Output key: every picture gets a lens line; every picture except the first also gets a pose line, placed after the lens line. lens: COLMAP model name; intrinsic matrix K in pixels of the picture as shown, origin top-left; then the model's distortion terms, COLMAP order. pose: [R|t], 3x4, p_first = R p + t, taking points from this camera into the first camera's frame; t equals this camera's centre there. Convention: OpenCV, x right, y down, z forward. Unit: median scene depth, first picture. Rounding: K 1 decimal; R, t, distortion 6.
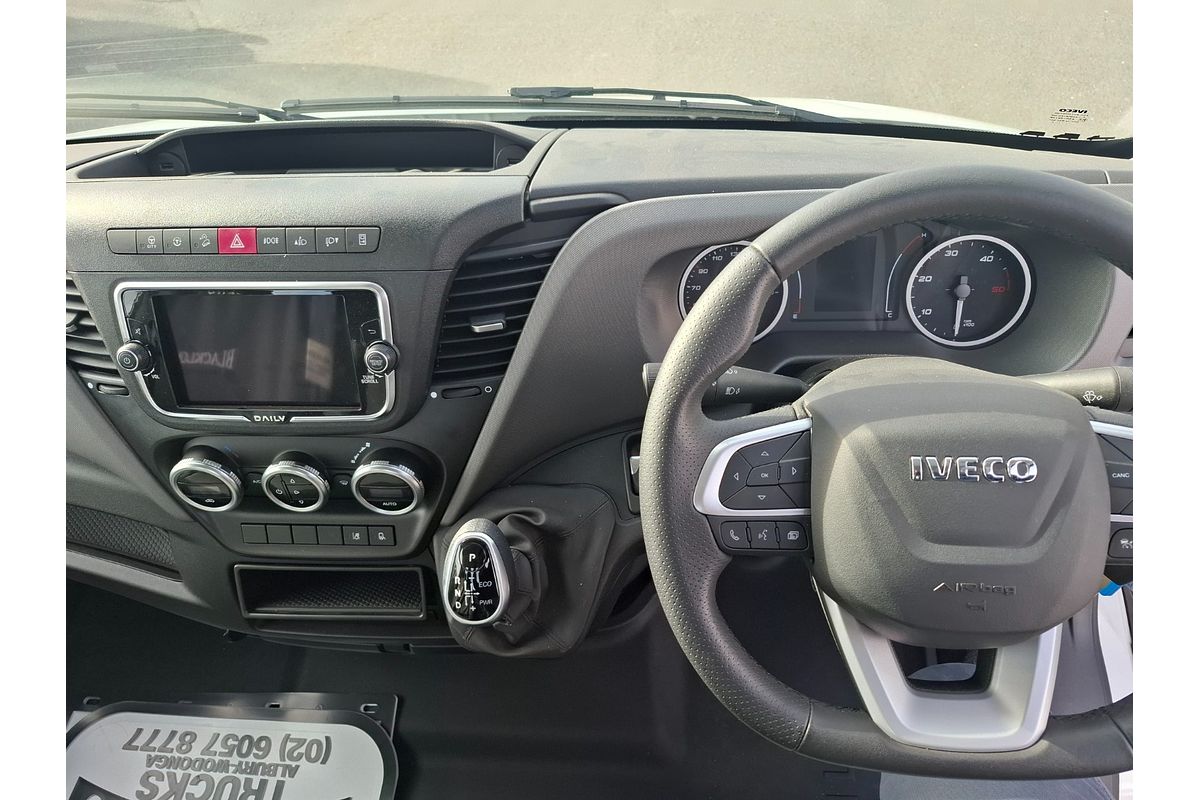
lens RADIAL K [[778.9, 0, 600.0], [0, 778.9, 400.0], [0, 0, 1]] dist [0.003259, -0.001261]
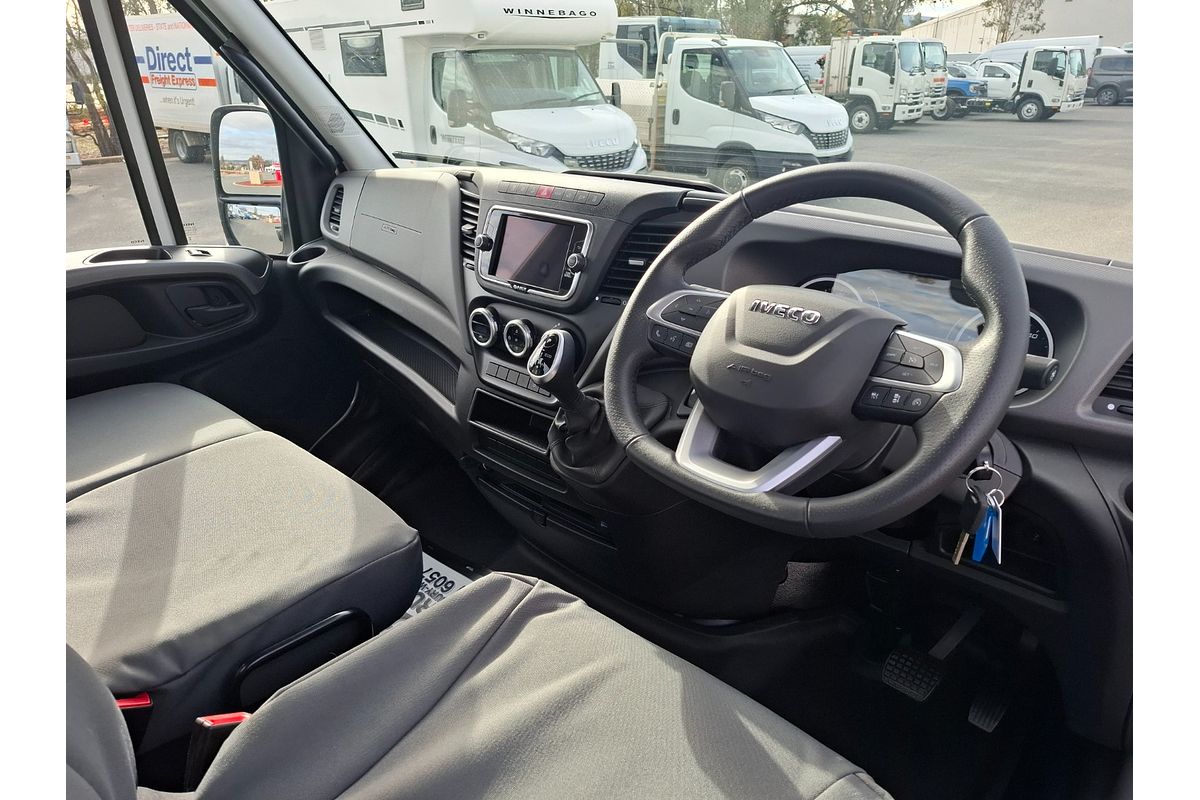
lens RADIAL K [[778.9, 0, 600.0], [0, 778.9, 400.0], [0, 0, 1]] dist [0.003259, -0.001261]
pose [[0.767541, 0.261513, -0.585228, 0.873737], [-0.469292, 0.851160, -0.235142, 0.597085], [0.436630, 0.455124, 0.776026, -0.232021]]
